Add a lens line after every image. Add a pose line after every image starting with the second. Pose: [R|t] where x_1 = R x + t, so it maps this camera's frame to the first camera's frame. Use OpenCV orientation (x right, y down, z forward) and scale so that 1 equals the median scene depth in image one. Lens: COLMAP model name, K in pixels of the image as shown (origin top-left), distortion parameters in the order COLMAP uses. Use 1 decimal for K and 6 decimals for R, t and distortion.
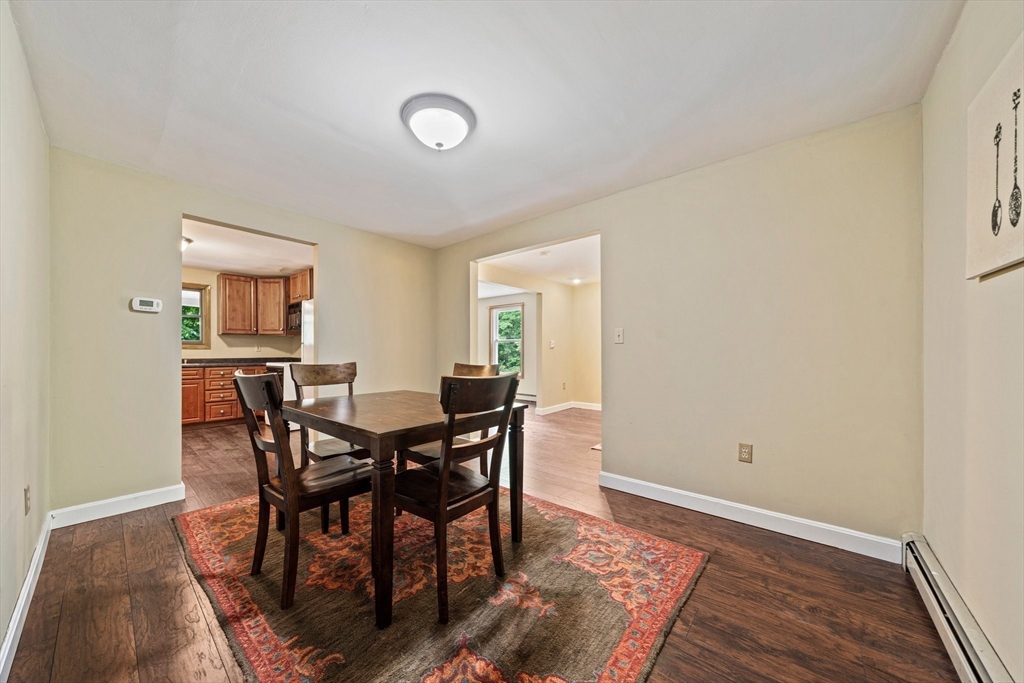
lens RADIAL K [[354.9, 0, 509.1], [0, 354.9, 351.3], [0, 0, 1]] dist [-0.000352, -0.000017]
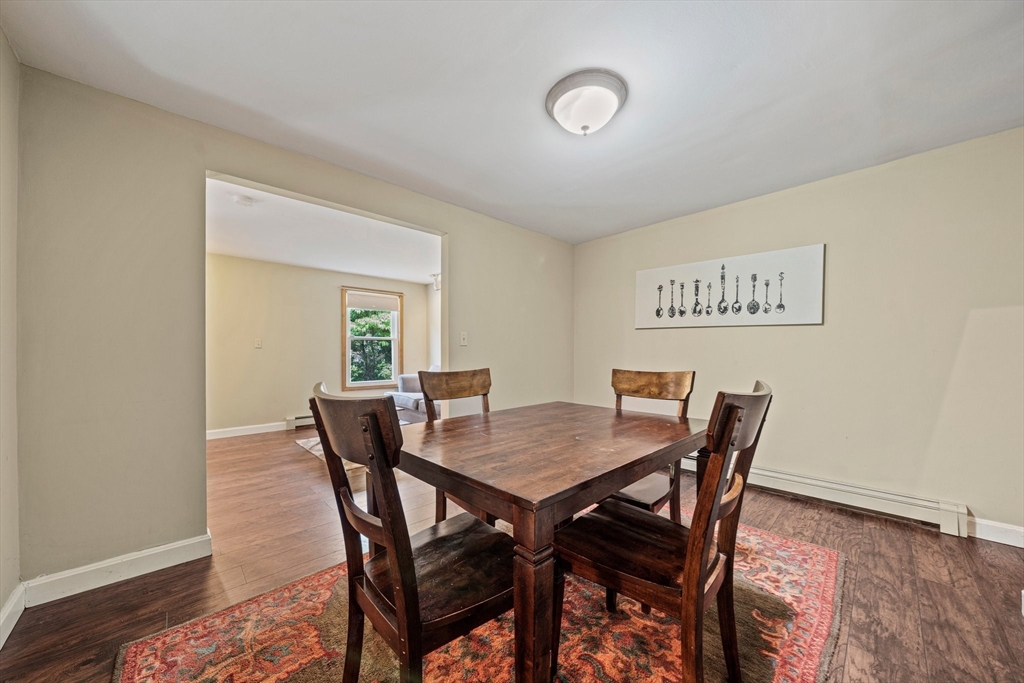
lens RADIAL K [[354.9, 0, 509.1], [0, 354.9, 351.3], [0, 0, 1]] dist [-0.000352, -0.000017]
pose [[0.105272, 0.003323, 0.994438, -1.229498], [0.002409, 0.999991, -0.003597, 0.000182], [-0.994441, 0.002774, 0.105263, 1.193664]]
